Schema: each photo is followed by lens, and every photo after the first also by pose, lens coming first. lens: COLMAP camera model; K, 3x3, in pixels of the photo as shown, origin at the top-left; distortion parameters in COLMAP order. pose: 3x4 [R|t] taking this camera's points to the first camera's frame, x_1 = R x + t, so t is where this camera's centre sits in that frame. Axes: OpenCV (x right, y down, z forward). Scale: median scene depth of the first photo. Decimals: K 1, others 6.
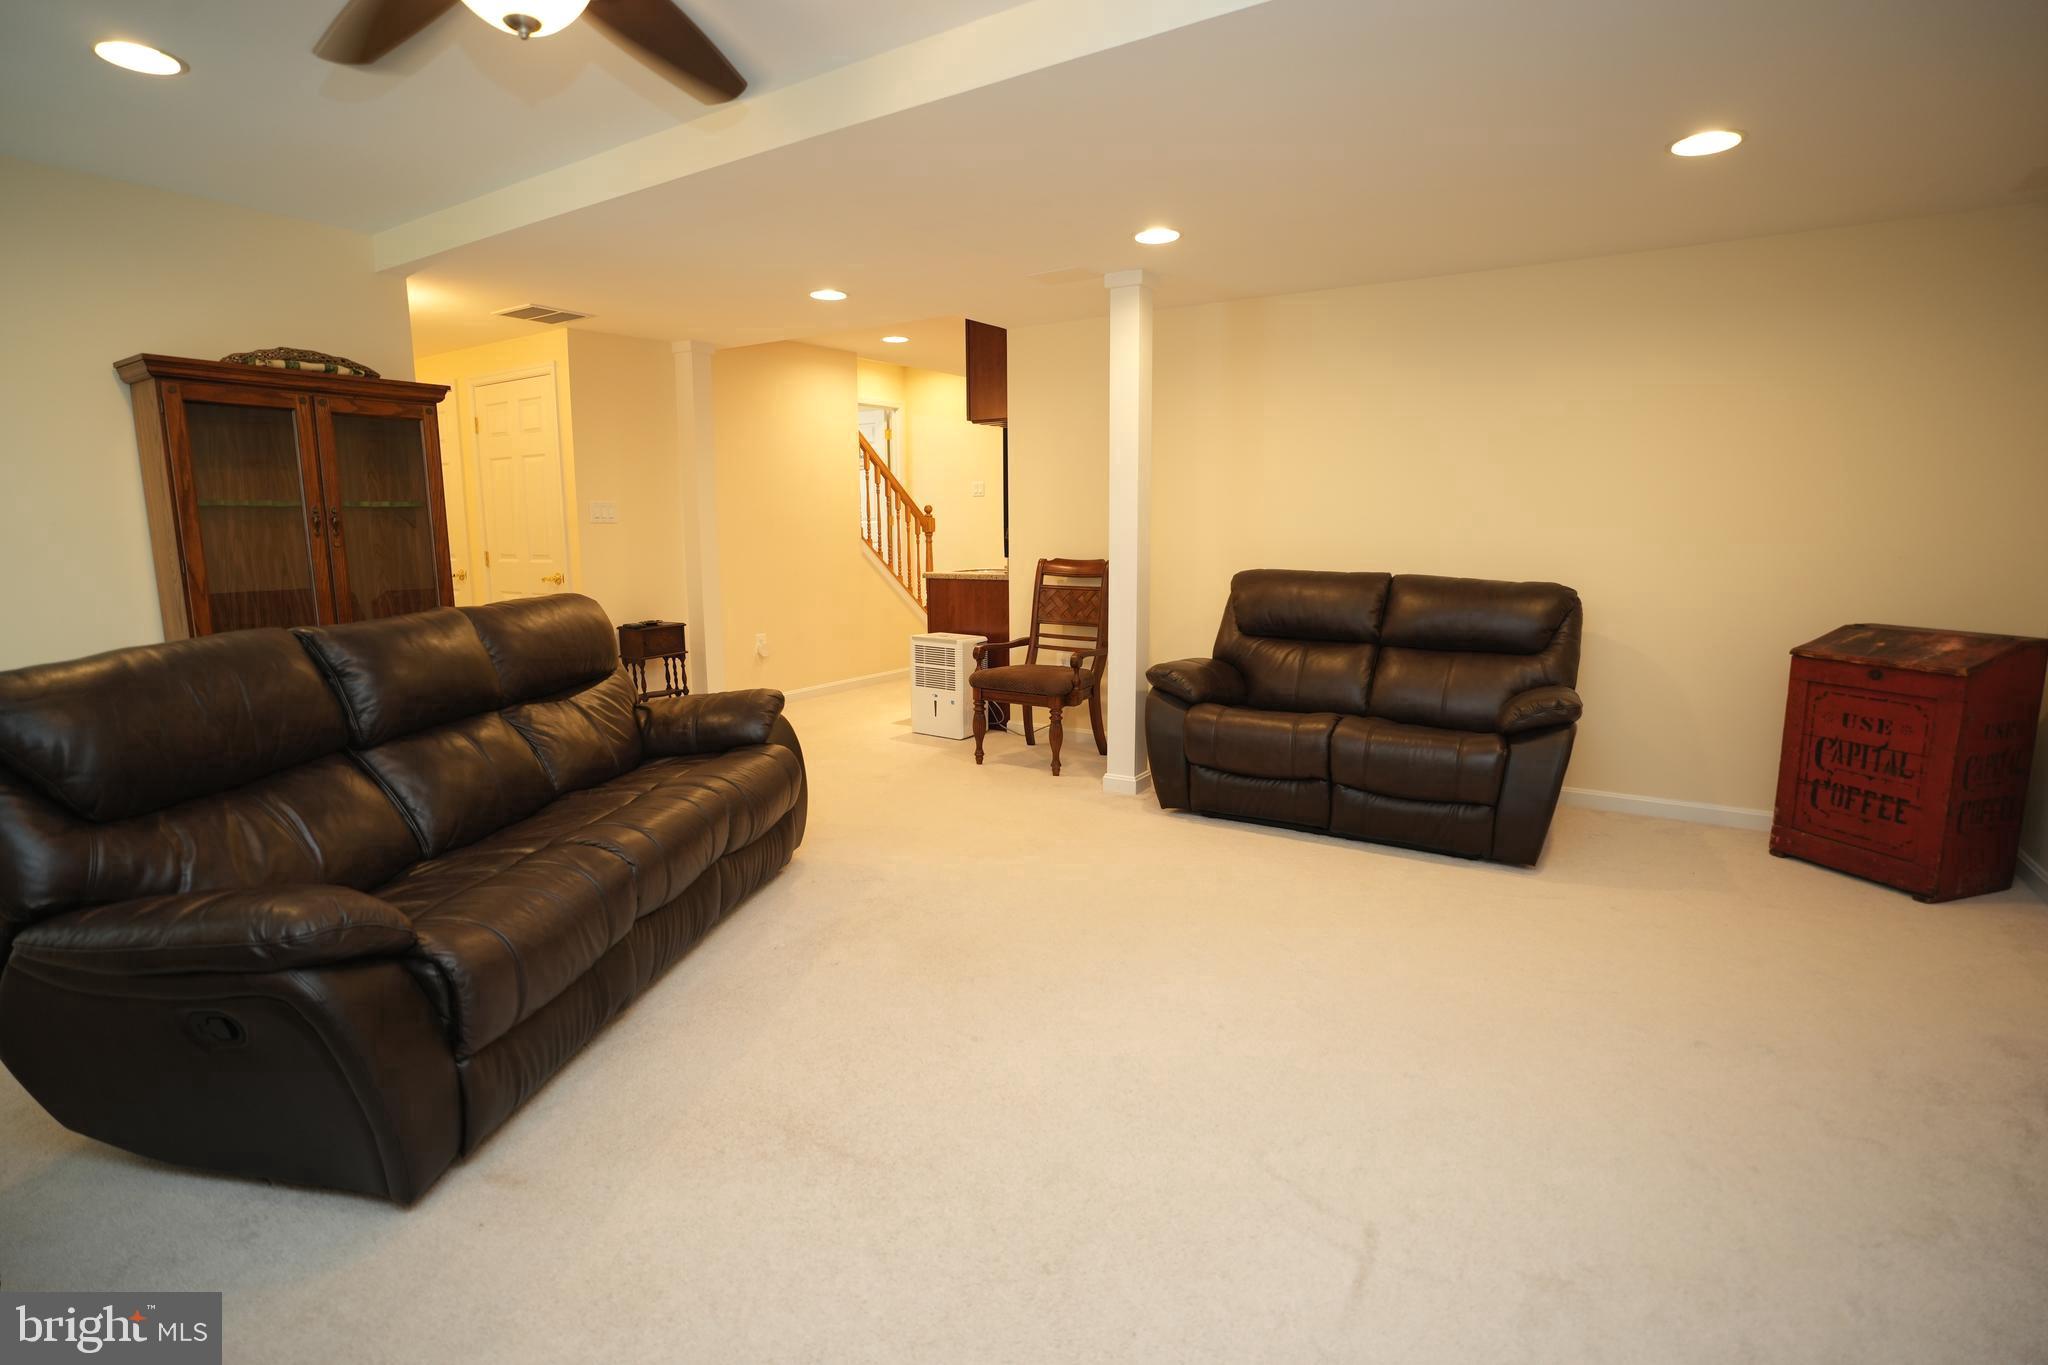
lens RADIAL K [[989.1, 0, 1024.0], [0, 989.1, 682.5], [0, 0, 1]] dist [0.000056, -0.000046]
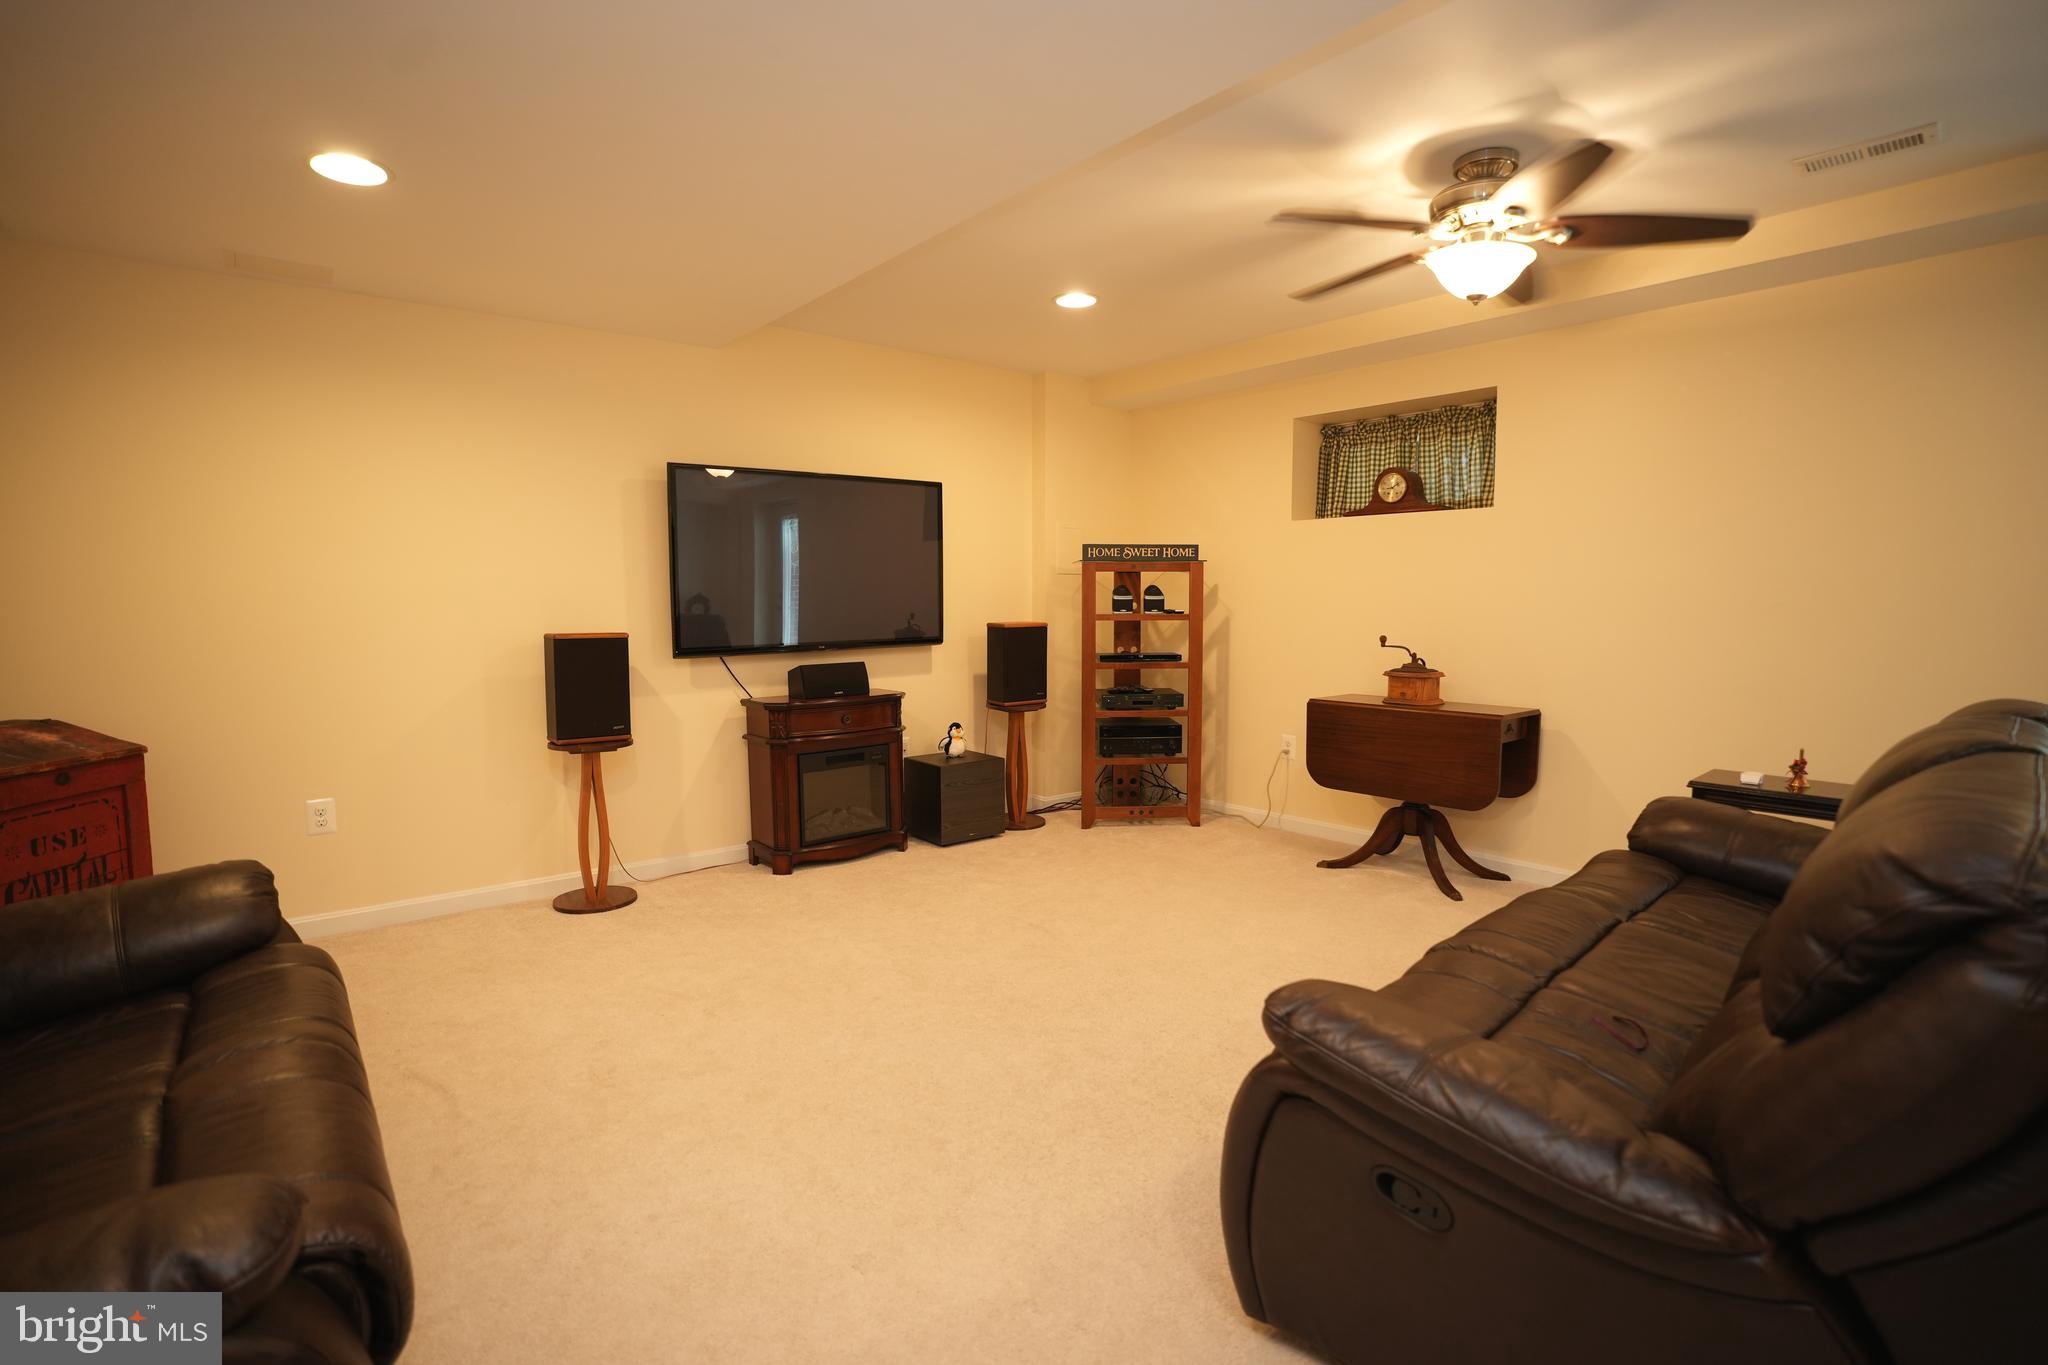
lens RADIAL K [[937.8, 0, 1024.0], [0, 937.8, 682.5], [0, 0, 1]] dist [-0.069555, 0.016919]
pose [[-0.956369, -0.019896, 0.291482, -0.109557], [0.052223, 0.969969, 0.237556, -0.205138], [-0.287455, 0.242414, -0.926610, 1.342382]]
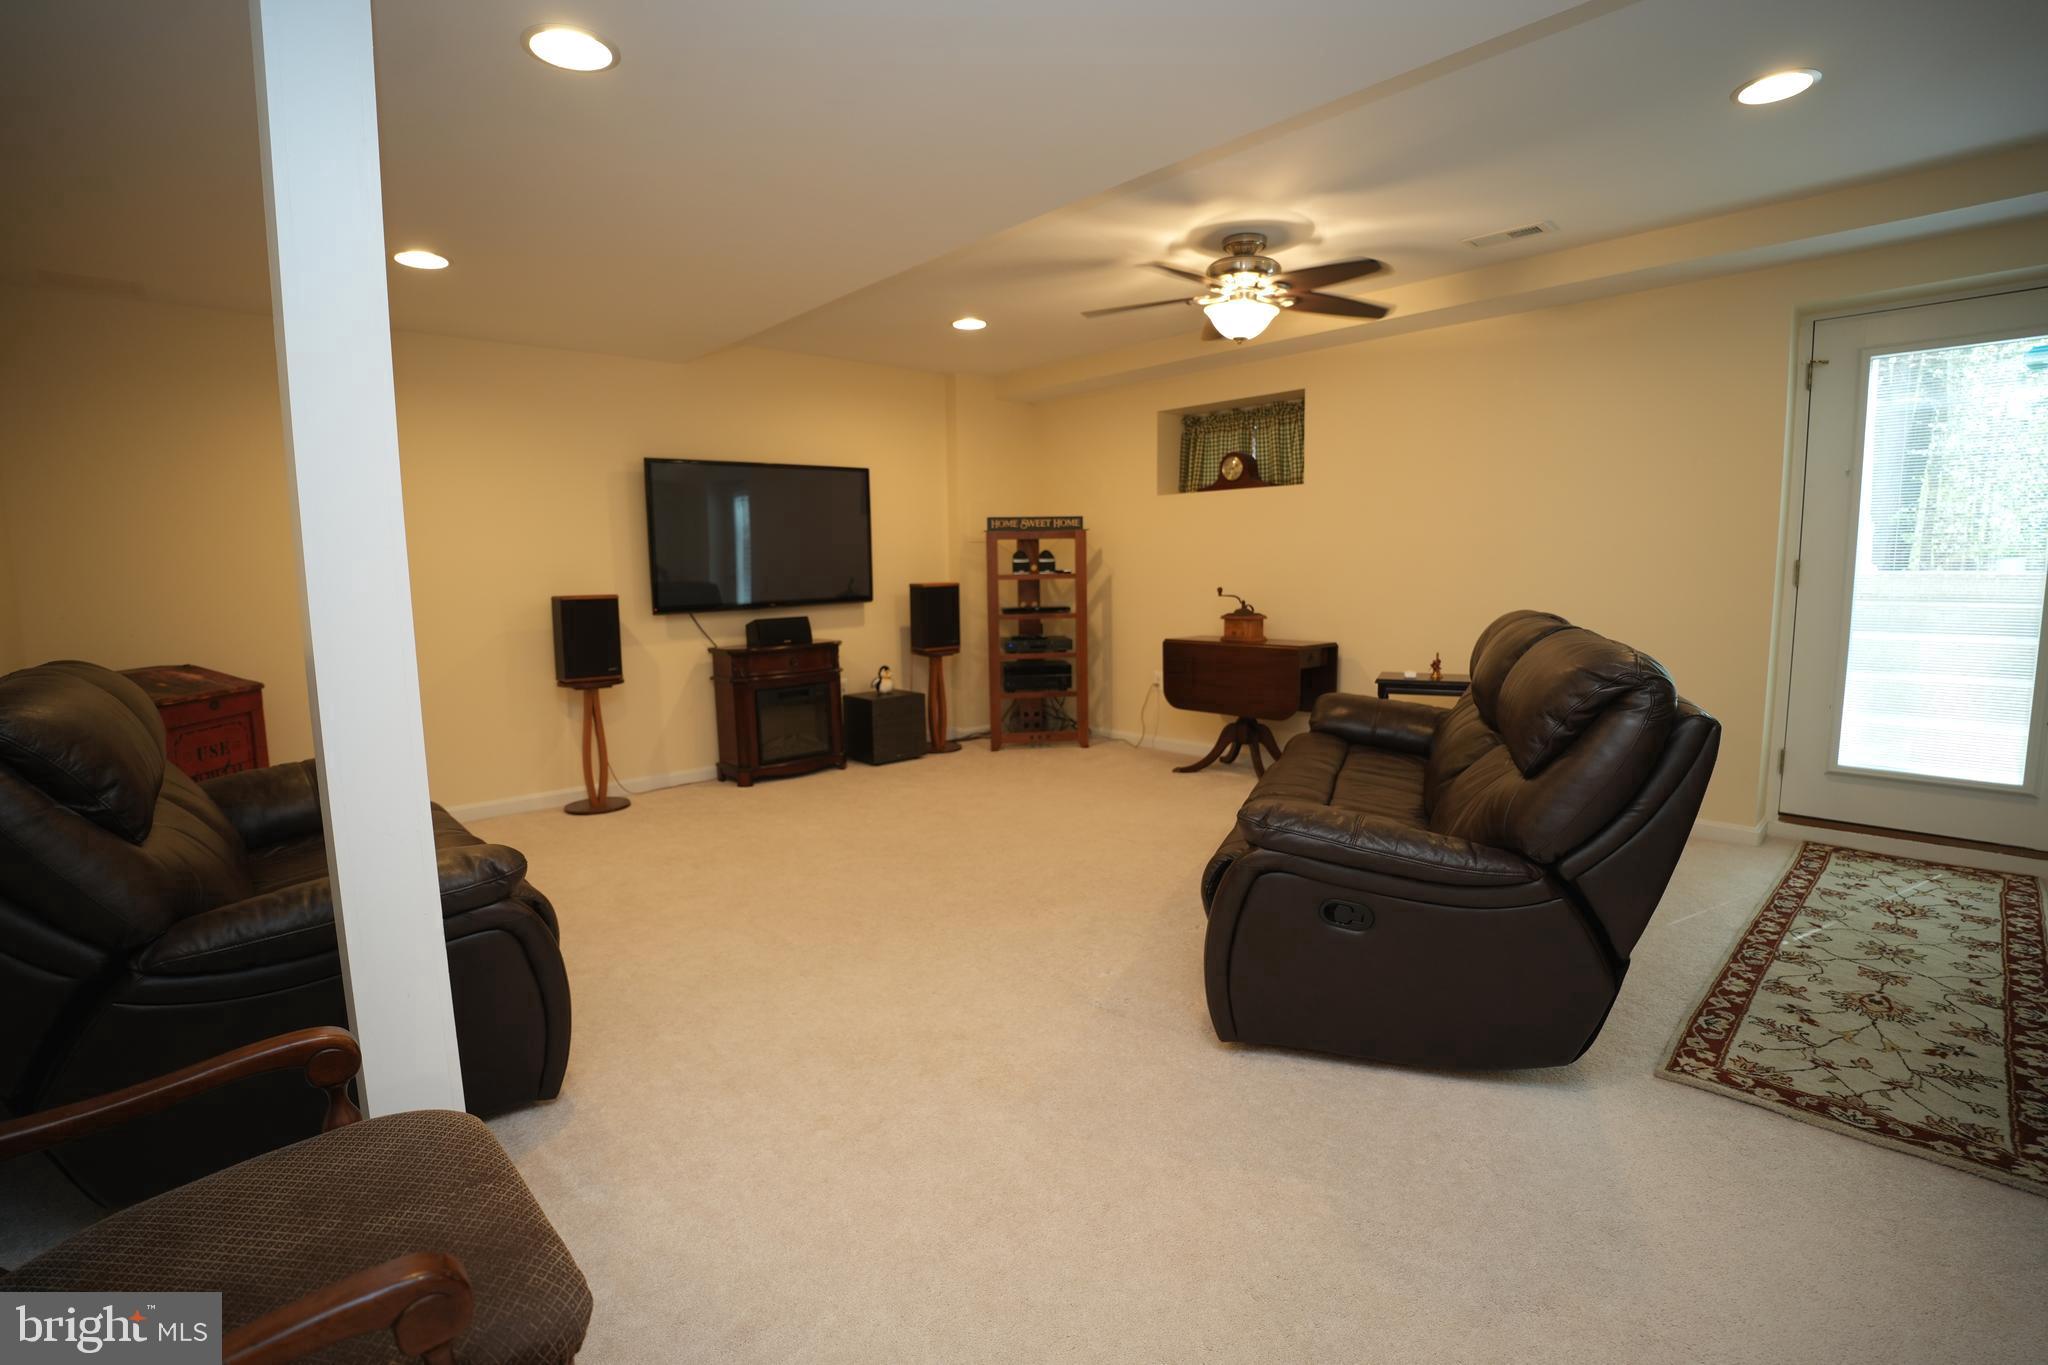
lens RADIAL K [[937.8, 0, 1024.0], [0, 937.8, 682.5], [0, 0, 1]] dist [-0.069555, 0.016919]
pose [[-0.969541, -0.010451, 0.244706, -0.262478], [0.058794, 0.959947, 0.273944, -0.241389], [-0.237768, 0.279988, -0.930093, 1.613060]]
